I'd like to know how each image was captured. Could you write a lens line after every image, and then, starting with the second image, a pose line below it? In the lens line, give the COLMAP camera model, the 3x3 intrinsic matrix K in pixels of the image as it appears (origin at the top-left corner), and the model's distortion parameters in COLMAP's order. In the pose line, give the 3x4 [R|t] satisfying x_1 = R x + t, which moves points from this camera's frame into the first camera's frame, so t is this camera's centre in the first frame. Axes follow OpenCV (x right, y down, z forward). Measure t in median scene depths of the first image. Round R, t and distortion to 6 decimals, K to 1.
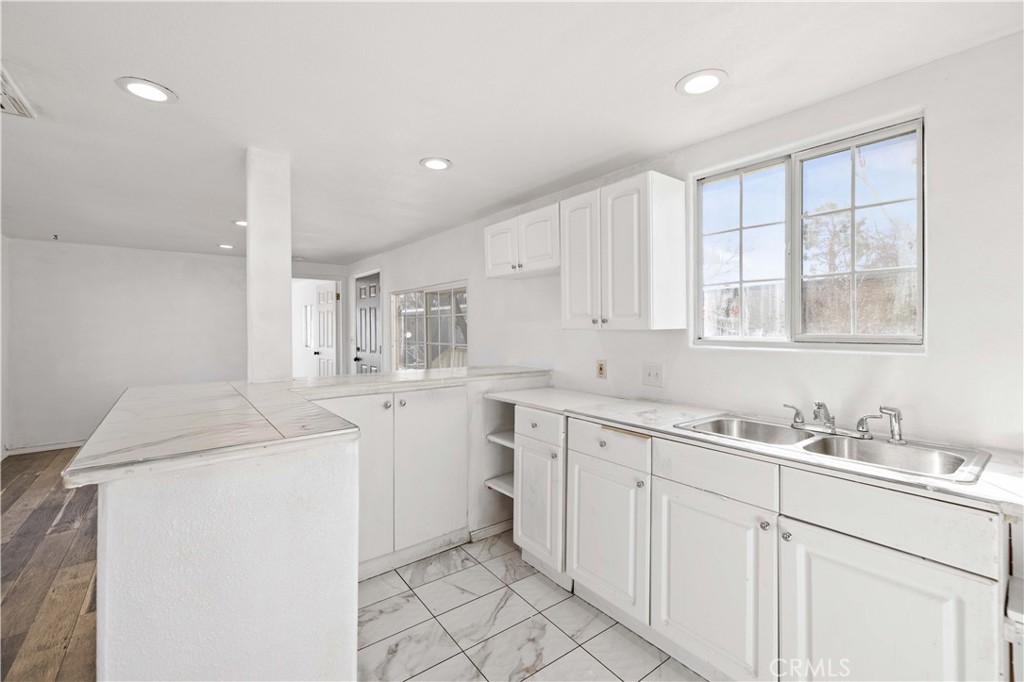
lens RADIAL K [[428.7, 0, 513.8], [0, 428.7, 330.8], [0, 0, 1]] dist [-0.001139, -0.000491]
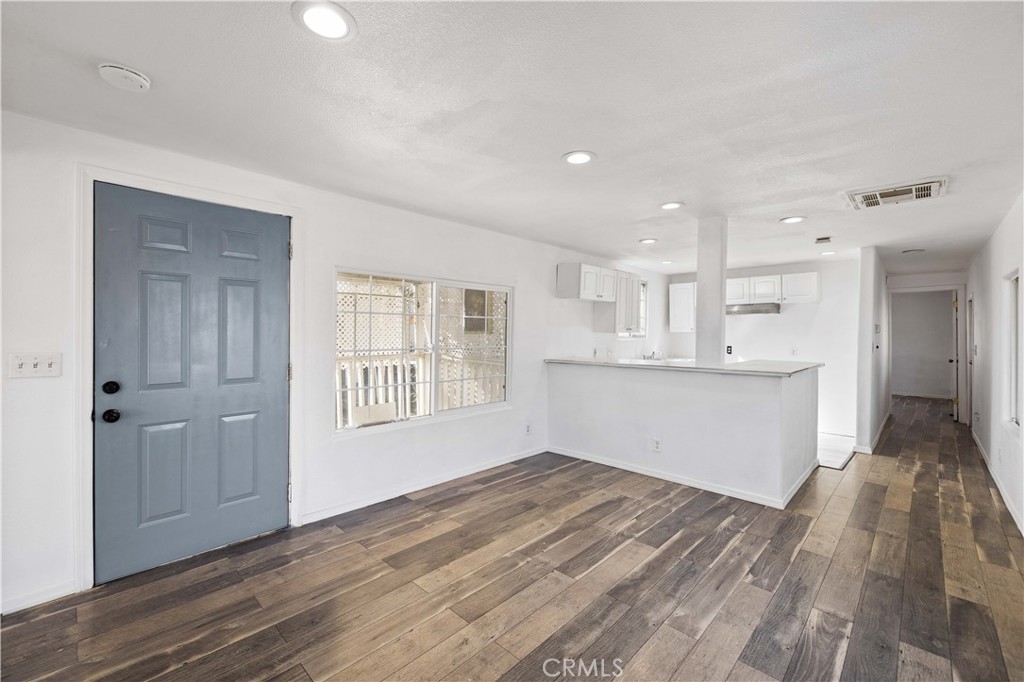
lens RADIAL K [[428.7, 0, 513.8], [0, 428.7, 334.8], [0, 0, 1]] dist [-0.001139, -0.000491]
pose [[-0.137073, -0.006449, 0.990540, -1.684670], [-0.002889, 0.999977, 0.006111, -0.007235], [-0.990557, -0.002025, -0.137089, 1.622329]]
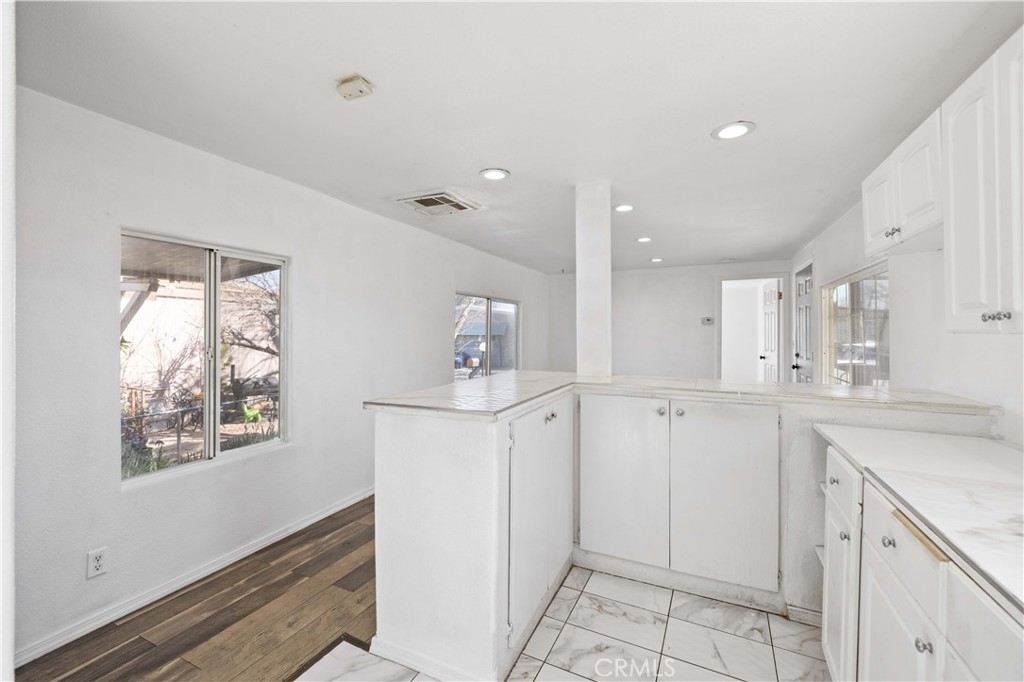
lens RADIAL K [[428.7, 0, 511.1], [0, 428.7, 336.7], [0, 0, 1]] dist [-0.001139, -0.000491]
pose [[0.444659, 0.011718, -0.895623, 0.340973], [-0.005208, 0.999931, 0.010497, -0.000697], [0.895685, -0.000003, 0.444689, 0.234754]]
